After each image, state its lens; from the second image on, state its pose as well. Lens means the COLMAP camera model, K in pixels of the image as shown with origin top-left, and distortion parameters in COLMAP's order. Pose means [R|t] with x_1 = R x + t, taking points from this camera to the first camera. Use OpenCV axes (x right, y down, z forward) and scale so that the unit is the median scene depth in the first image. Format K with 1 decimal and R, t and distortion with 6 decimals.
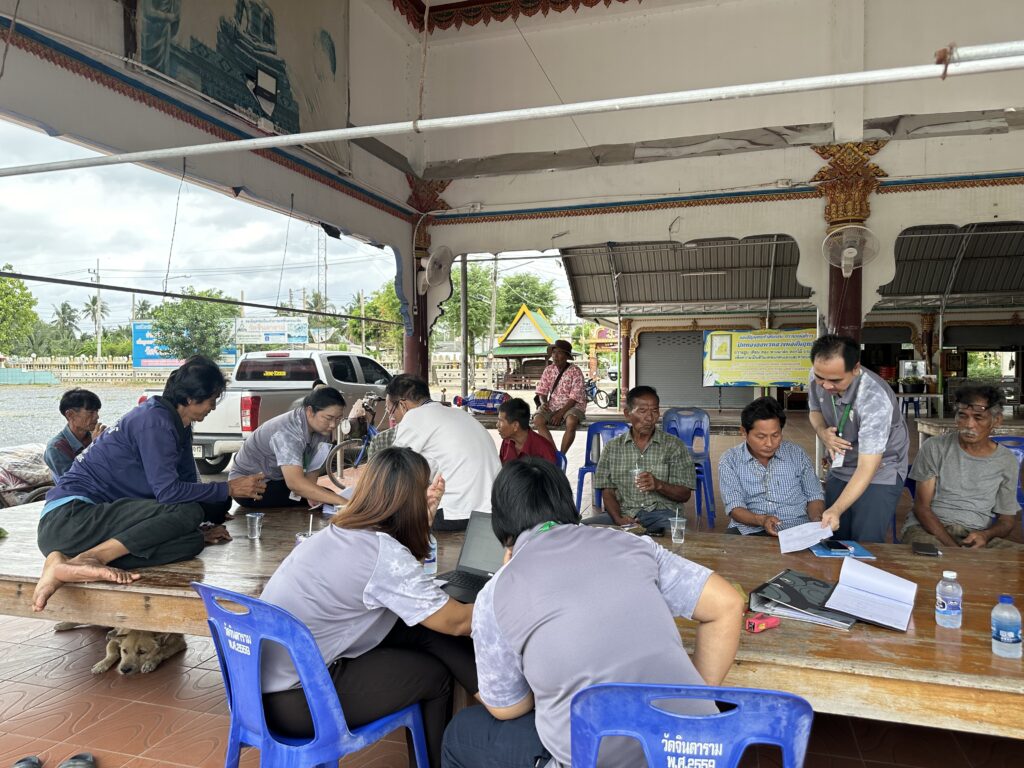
lens RADIAL K [[714.1, 0, 511.1], [0, 714.1, 373.0], [0, 0, 1]] dist [0.012876, -0.020165]
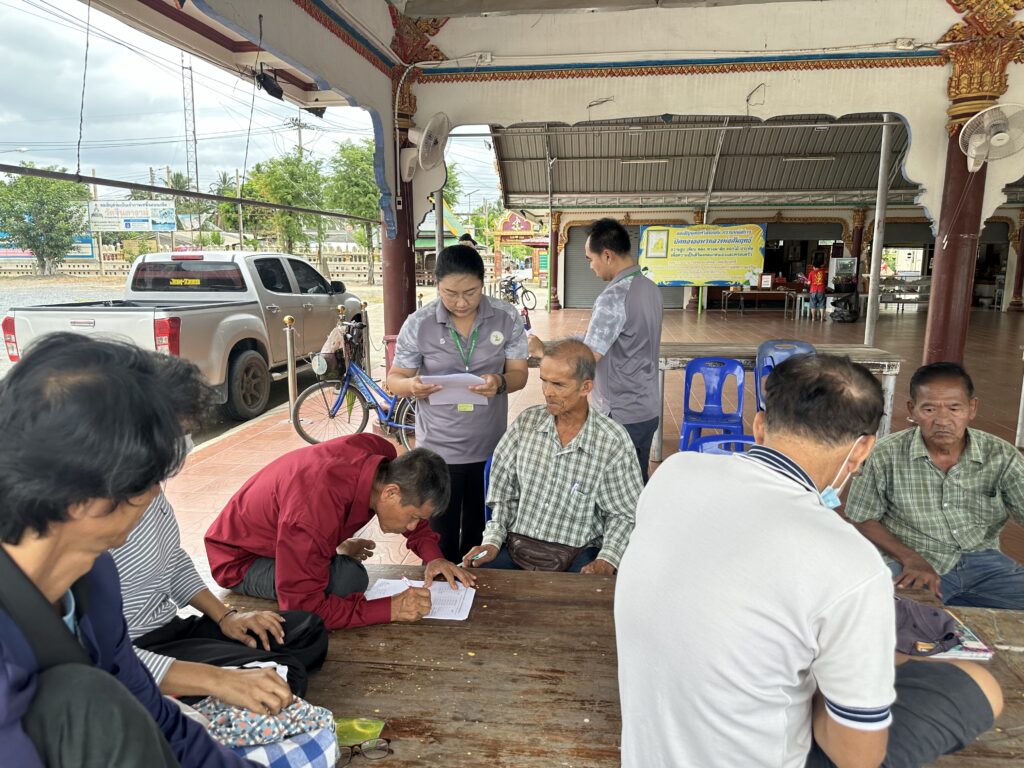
lens RADIAL K [[714.1, 0, 511.6], [0, 714.1, 389.0], [0, 0, 1]] dist [0.012876, -0.020165]
pose [[0.986642, -0.024607, 0.161032, -0.110025], [-0.003736, 0.984847, 0.173383, -0.020548], [-0.162858, -0.171669, 0.971600, 0.171837]]
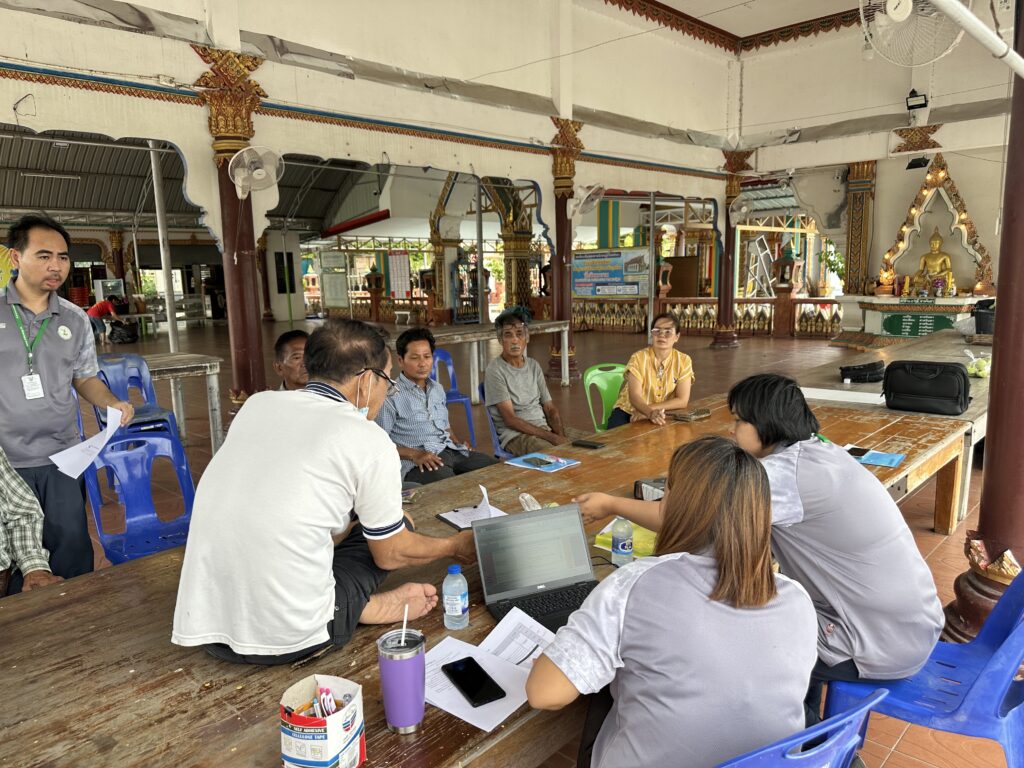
lens RADIAL K [[714.1, 0, 505.6], [0, 714.1, 387.2], [0, 0, 1]] dist [0.012876, -0.020165]
pose [[0.449627, -0.151617, 0.880254, -0.162134], [0.030712, 0.987530, 0.154407, -0.014485], [-0.892688, -0.042391, 0.448677, 0.156634]]
